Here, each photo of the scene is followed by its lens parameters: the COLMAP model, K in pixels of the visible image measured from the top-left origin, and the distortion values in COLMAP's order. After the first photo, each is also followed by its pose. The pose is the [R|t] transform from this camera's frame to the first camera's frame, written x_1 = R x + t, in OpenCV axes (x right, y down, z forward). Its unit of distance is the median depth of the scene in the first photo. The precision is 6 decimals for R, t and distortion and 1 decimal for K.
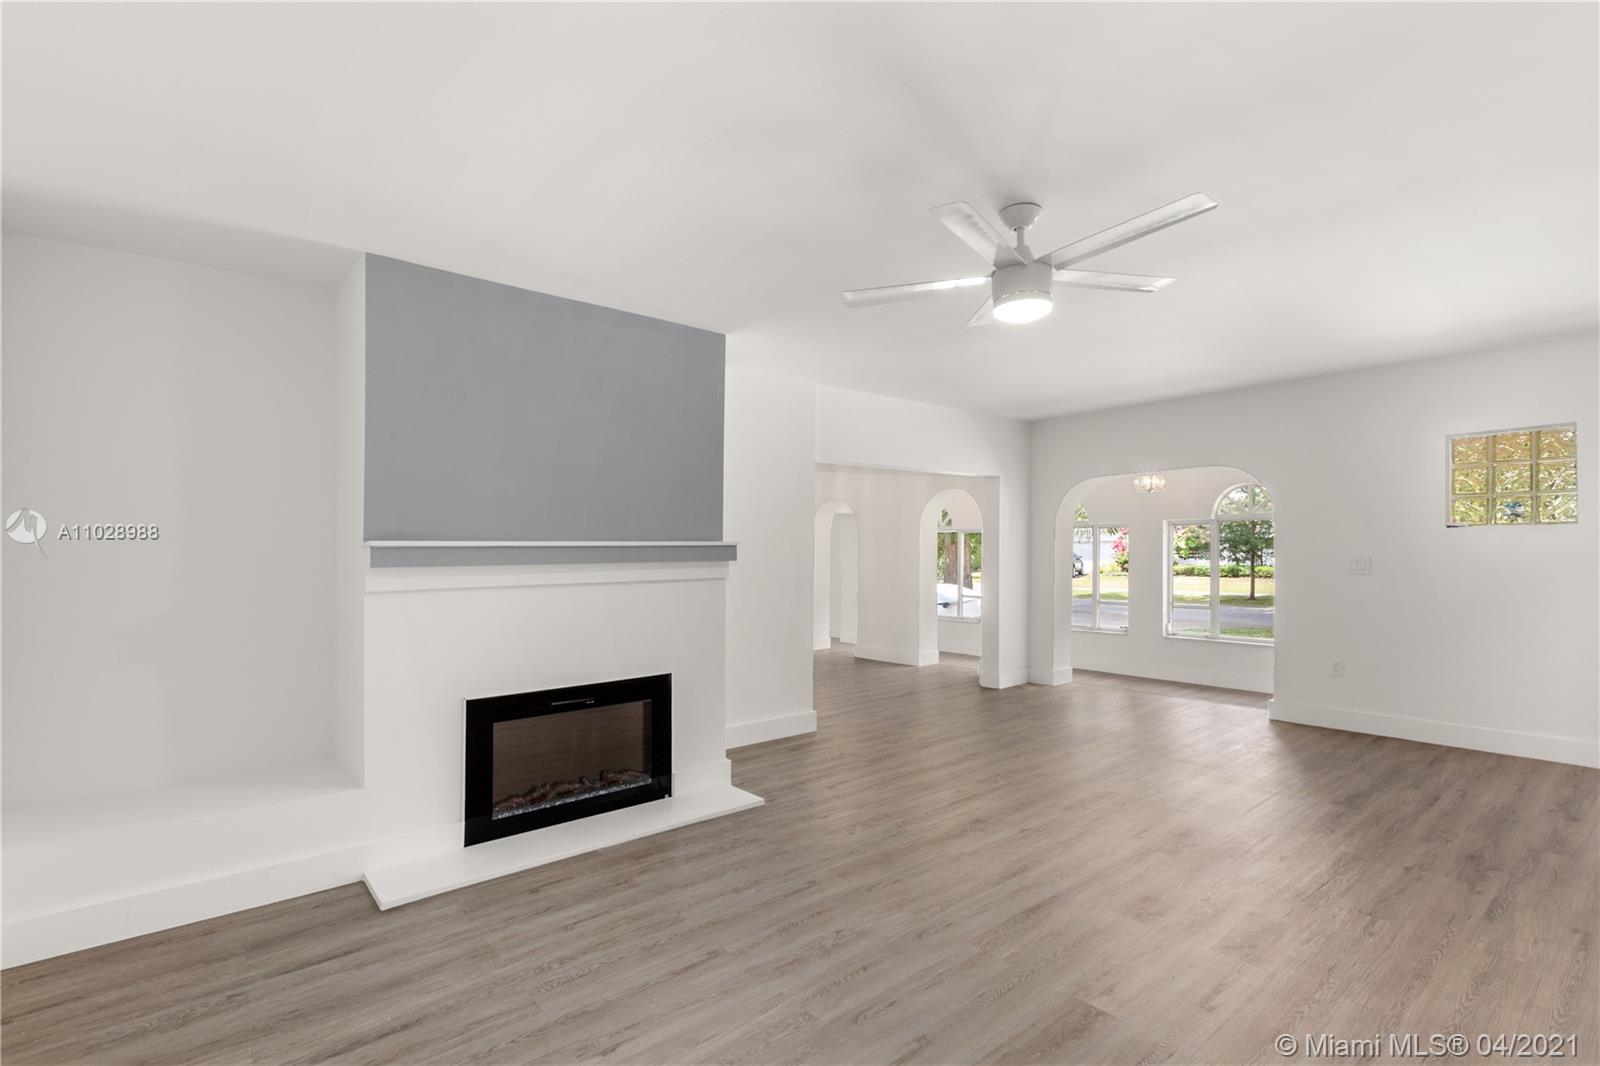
lens RADIAL K [[724.7, 0, 797.8], [0, 724.7, 551.2], [0, 0, 1]] dist [0.000786, 0.000076]
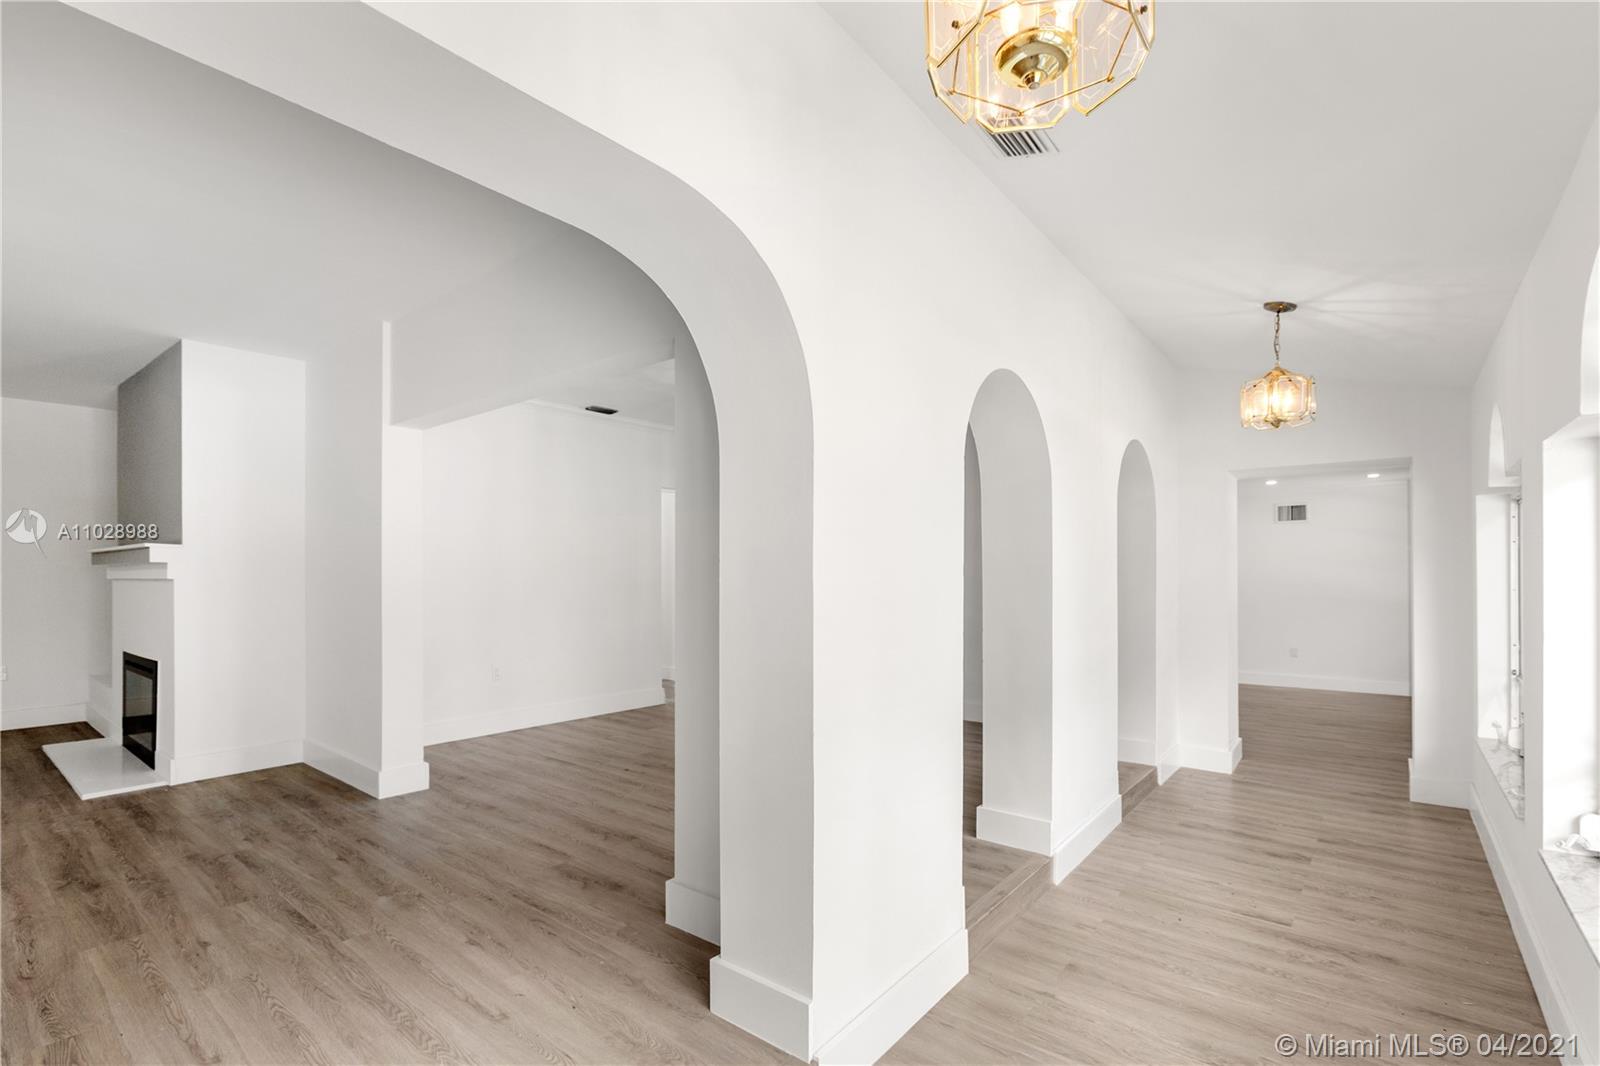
lens RADIAL K [[738.5, 0, 772.6], [0, 738.5, 571.8], [0, 0, 1]] dist [0.001668, -0.000174]
pose [[0.191096, 0.009054, -0.981530, 1.439871], [0.003927, 0.999942, 0.009988, 0.028959], [0.981564, -0.005763, 0.191049, 2.192772]]
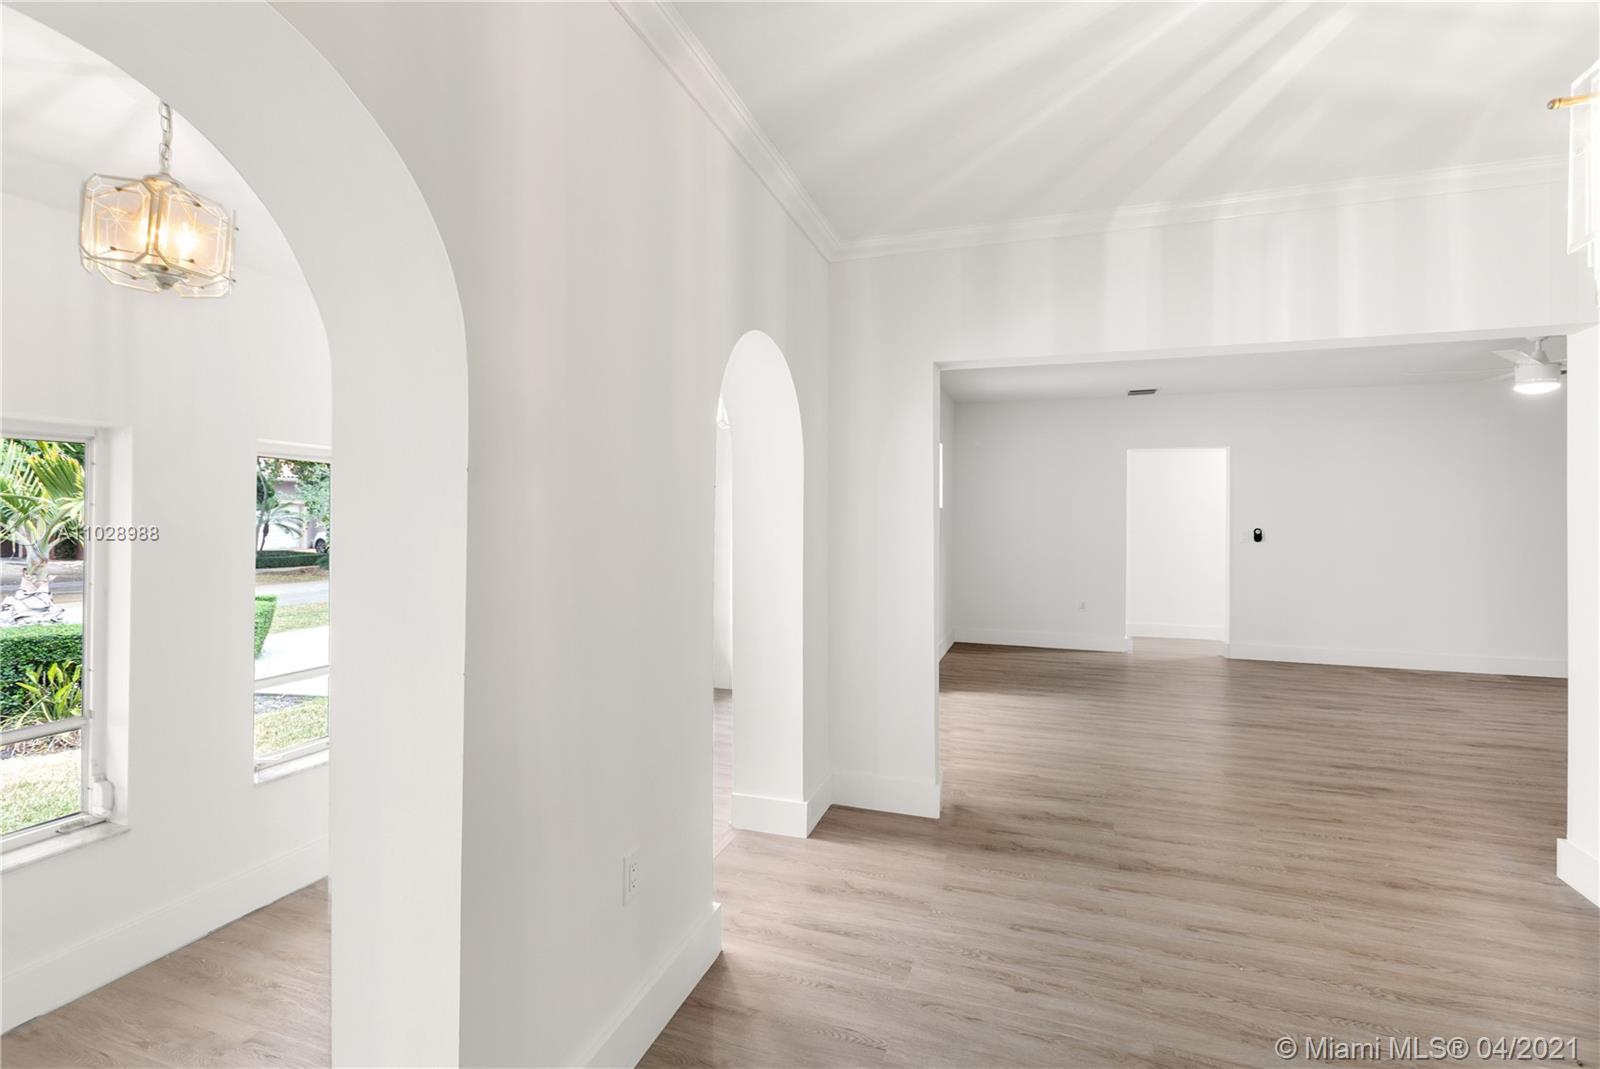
lens RADIAL K [[739.8, 0, 804.9], [0, 739.8, 510.0], [0, 0, 1]] dist [-0.000853, -0.000275]
pose [[-0.542398, 0.018825, 0.839911, -0.216609], [-0.002189, 0.999714, -0.023820, 0.014962], [-0.840119, -0.014758, -0.542201, 3.020038]]
